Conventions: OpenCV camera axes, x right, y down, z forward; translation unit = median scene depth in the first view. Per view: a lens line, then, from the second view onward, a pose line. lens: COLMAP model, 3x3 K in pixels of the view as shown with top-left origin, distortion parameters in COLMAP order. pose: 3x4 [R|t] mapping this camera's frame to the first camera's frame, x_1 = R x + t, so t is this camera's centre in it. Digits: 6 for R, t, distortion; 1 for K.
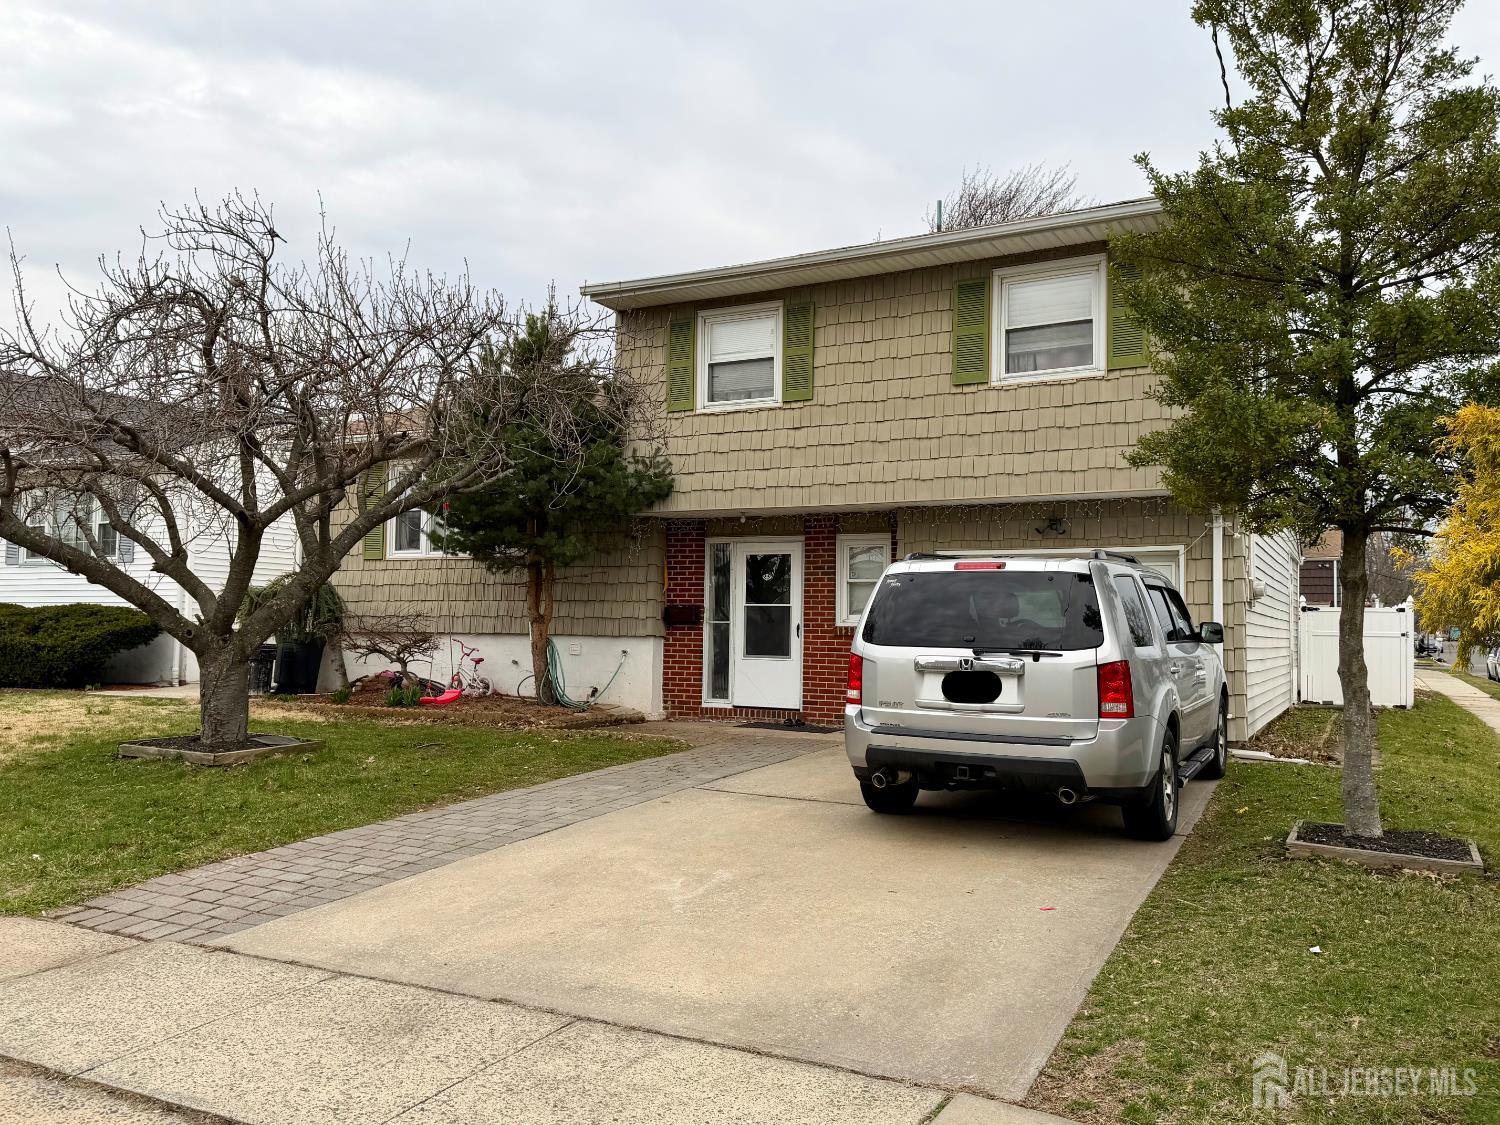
lens RADIAL K [[1178.3, 0, 746.9], [0, 1178.3, 562.9], [0, 0, 1]] dist [0.041984, -0.005605]
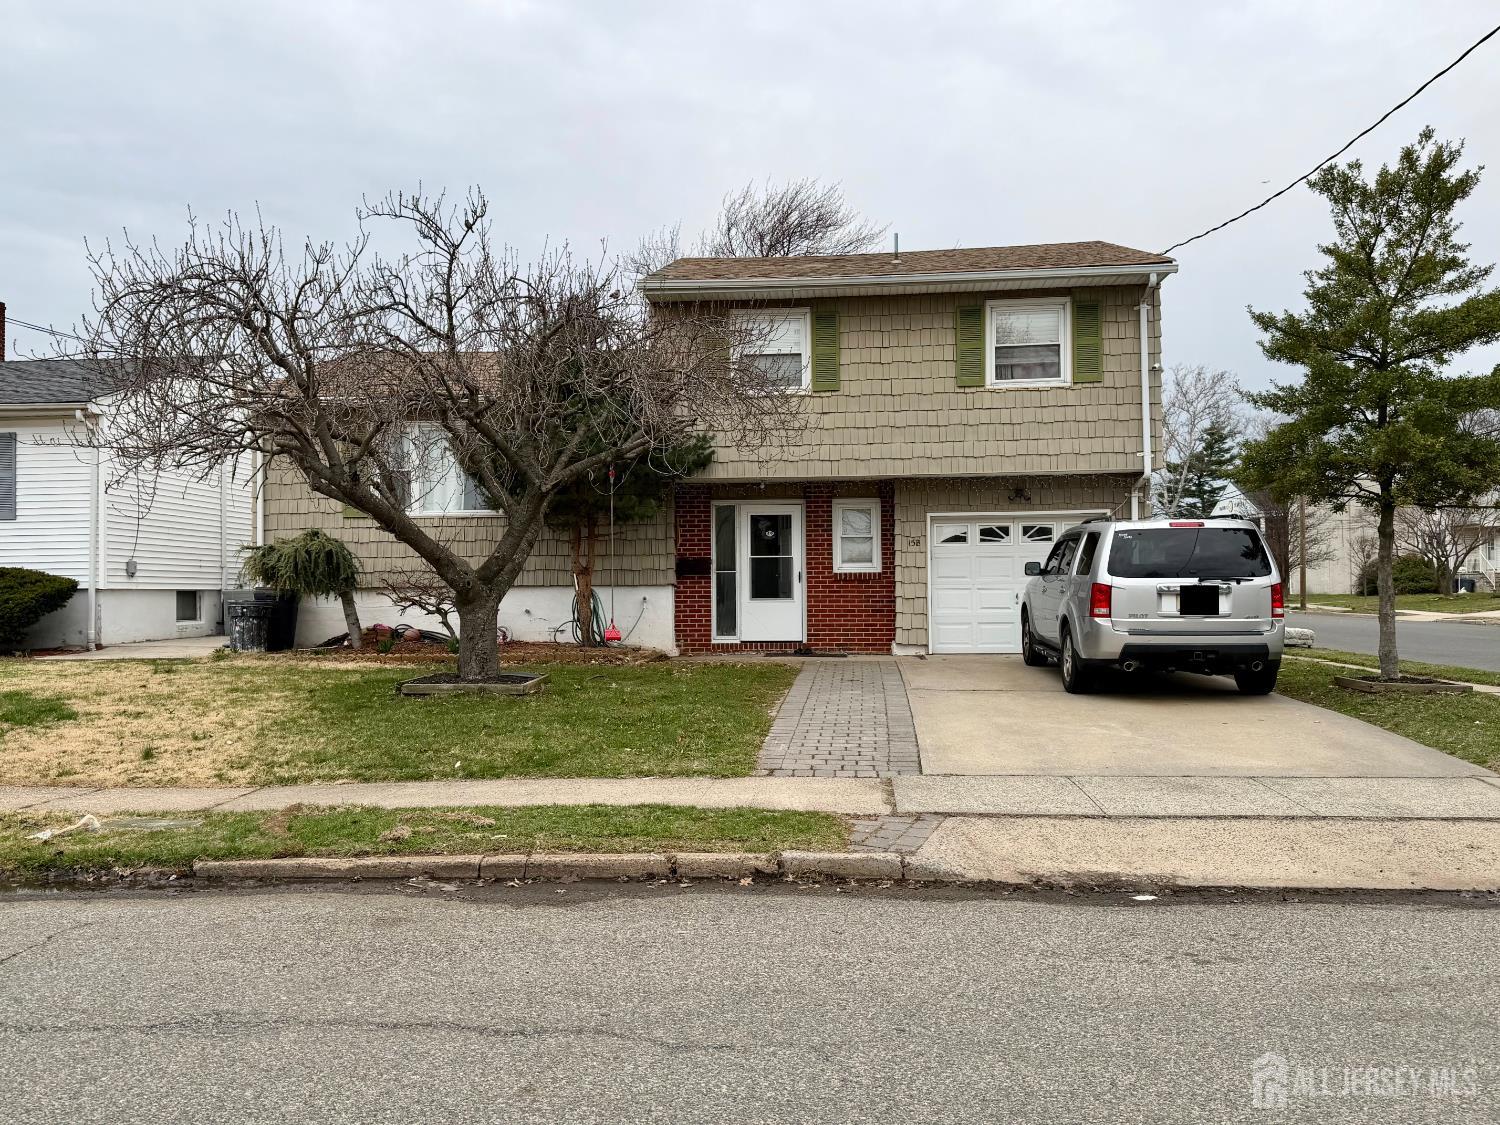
lens RADIAL K [[1178.3, 0, 755.2], [0, 1178.3, 562.2], [0, 0, 1]] dist [0.041984, -0.005605]
pose [[0.919530, -0.013557, 0.392785, -0.490778], [-0.000630, 0.999353, 0.035967, -0.002121], [-0.393019, -0.033320, 0.918927, -0.110191]]
